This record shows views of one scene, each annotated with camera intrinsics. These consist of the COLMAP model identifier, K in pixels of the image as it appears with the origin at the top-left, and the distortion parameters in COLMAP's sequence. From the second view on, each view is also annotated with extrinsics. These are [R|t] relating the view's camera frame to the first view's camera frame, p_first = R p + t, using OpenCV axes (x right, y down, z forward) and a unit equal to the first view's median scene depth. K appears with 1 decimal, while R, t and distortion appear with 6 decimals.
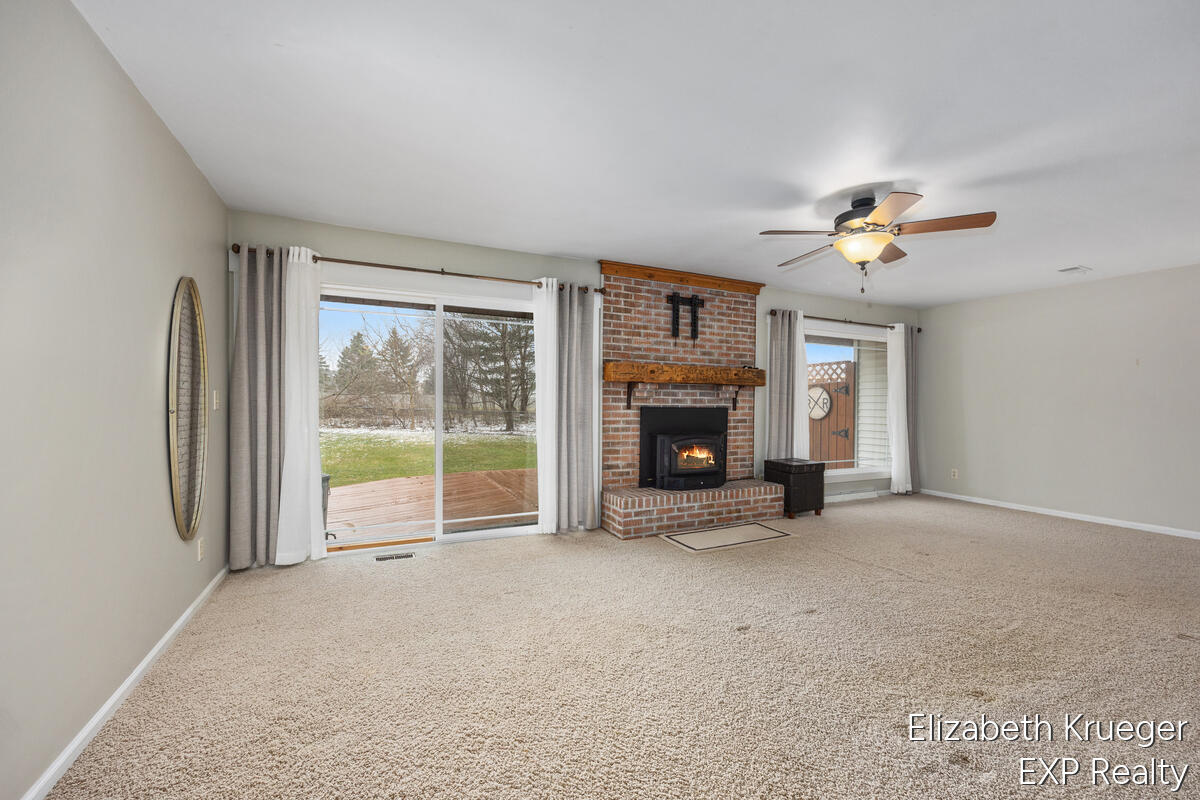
lens RADIAL K [[476.9, 0, 600.0], [0, 476.9, 400.0], [0, 0, 1]] dist [0.000009, -0.000021]
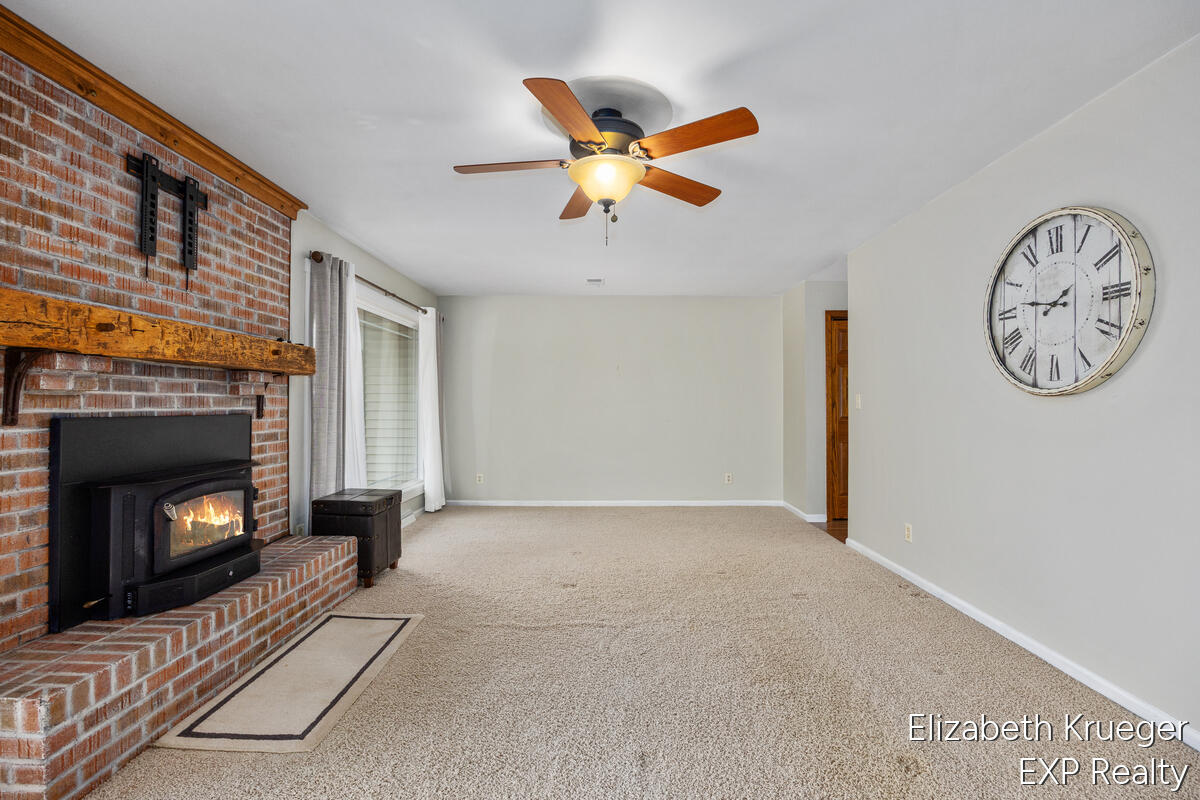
lens RADIAL K [[526.8, 0, 599.5], [0, 526.8, 397.2], [0, 0, 1]] dist [-0.012631, 0.000583]
pose [[0.444119, 0.003168, 0.895962, -0.086524], [-0.000176, 0.999994, -0.003449, -0.000525], [-0.895968, 0.001374, 0.444117, 0.412990]]
